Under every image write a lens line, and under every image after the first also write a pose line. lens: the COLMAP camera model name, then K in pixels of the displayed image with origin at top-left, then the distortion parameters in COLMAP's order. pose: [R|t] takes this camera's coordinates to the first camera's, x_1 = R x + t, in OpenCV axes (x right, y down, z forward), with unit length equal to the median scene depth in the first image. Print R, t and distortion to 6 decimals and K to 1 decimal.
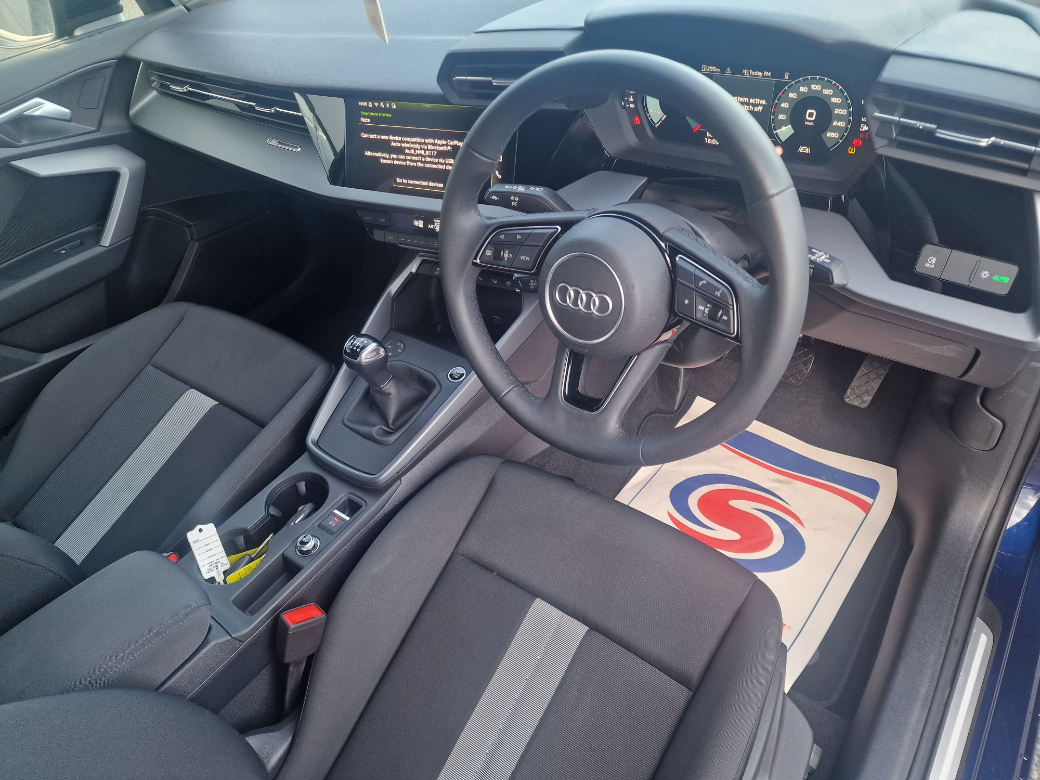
lens RADIAL K [[704.3, 0, 508.4], [0, 704.3, 403.7], [0, 0, 1]] dist [0.052614, -0.057806]
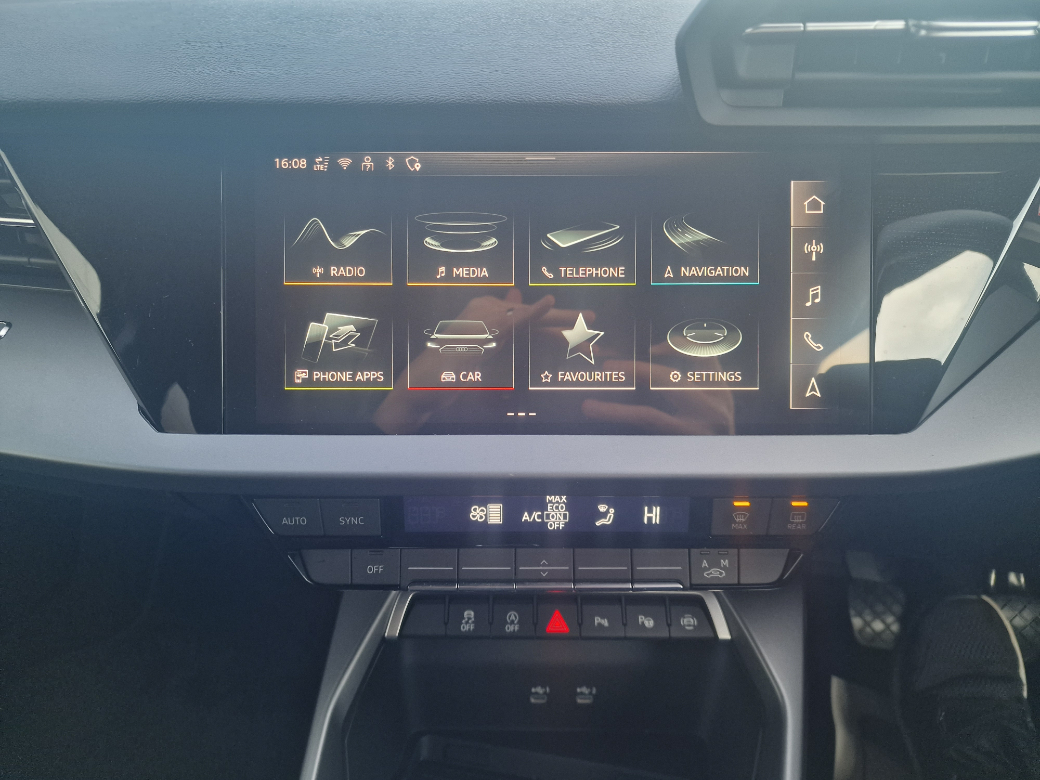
lens RADIAL K [[711.3, 0, 518.5], [0, 711.3, 385.9], [0, 0, 1]] dist [0.045498, -0.055723]
pose [[0.892899, -0.092778, 0.440595, -0.319680], [0.214758, 0.947815, -0.235638, -0.294774], [-0.395741, 0.305022, 0.866228, 0.892369]]
